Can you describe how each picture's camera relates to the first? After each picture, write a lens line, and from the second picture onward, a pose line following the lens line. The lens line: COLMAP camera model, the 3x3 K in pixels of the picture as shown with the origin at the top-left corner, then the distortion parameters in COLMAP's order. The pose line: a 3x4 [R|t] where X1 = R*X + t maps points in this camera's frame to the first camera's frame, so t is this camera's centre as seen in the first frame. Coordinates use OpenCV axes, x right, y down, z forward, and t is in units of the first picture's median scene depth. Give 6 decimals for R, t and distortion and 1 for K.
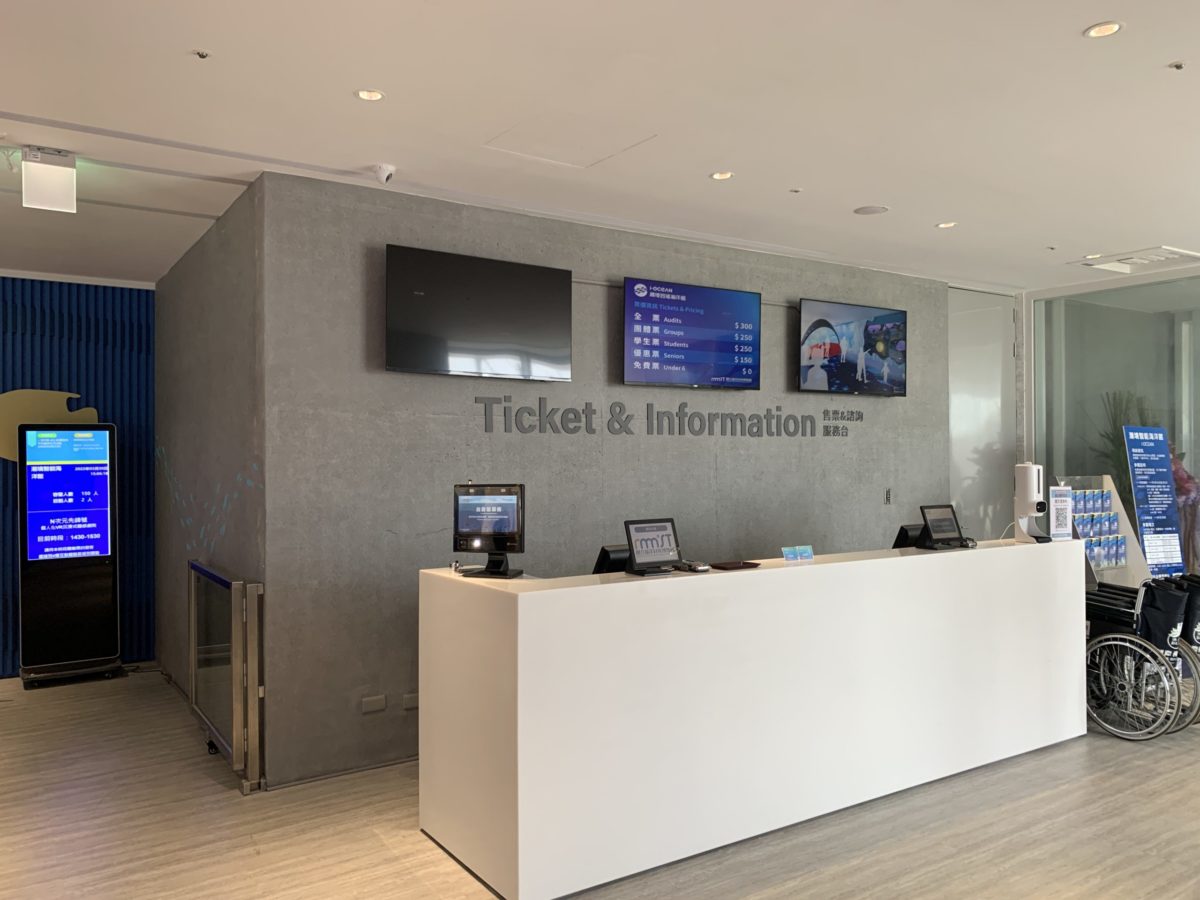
lens RADIAL K [[912.1, 0, 581.9], [0, 912.1, 447.0], [0, 0, 1]] dist [0.035046, -0.036093]
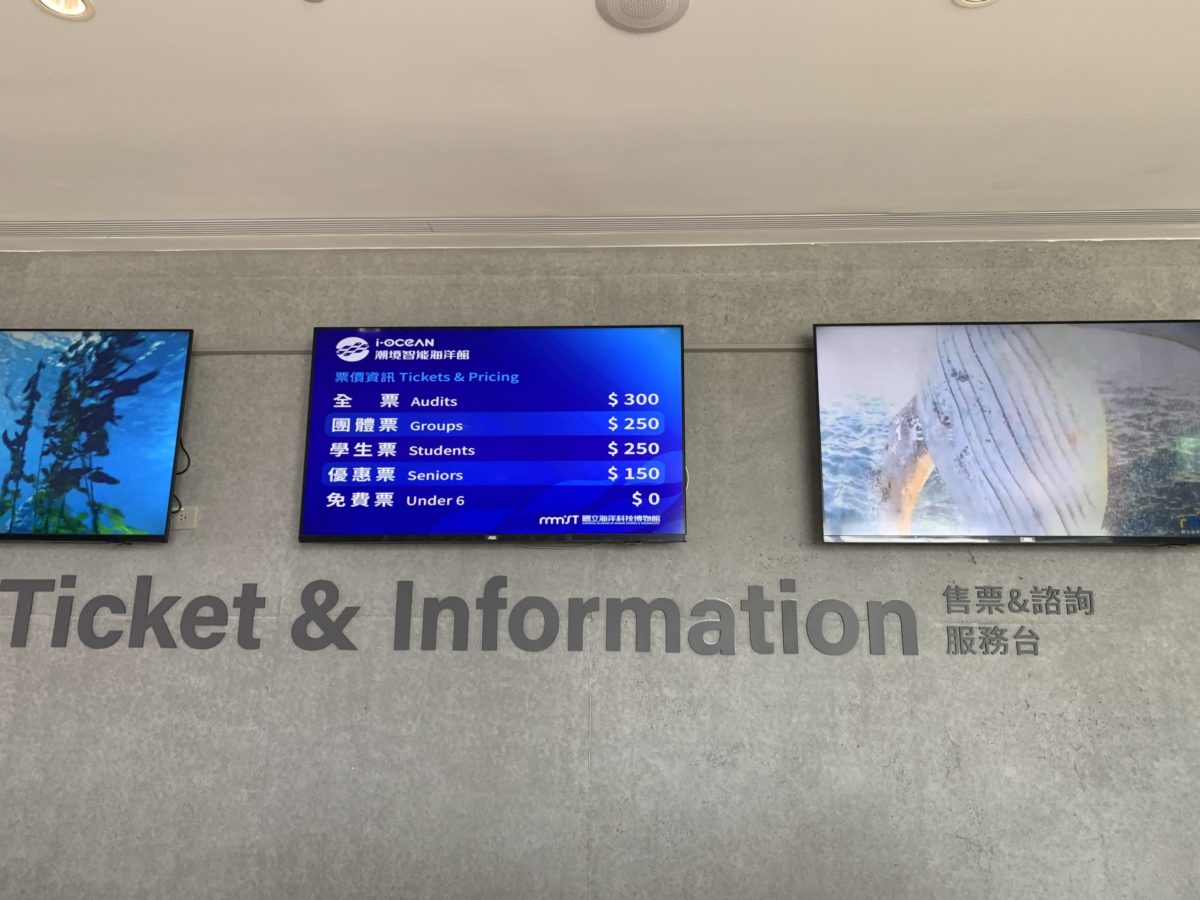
lens RADIAL K [[912.1, 0, 581.9], [0, 912.1, 447.0], [0, 0, 1]] dist [0.035046, -0.036093]
pose [[0.819664, -0.123911, -0.559283, 0.423265], [-0.006418, 0.974277, -0.225261, -0.010123], [0.572809, 0.188228, 0.797784, 0.671261]]
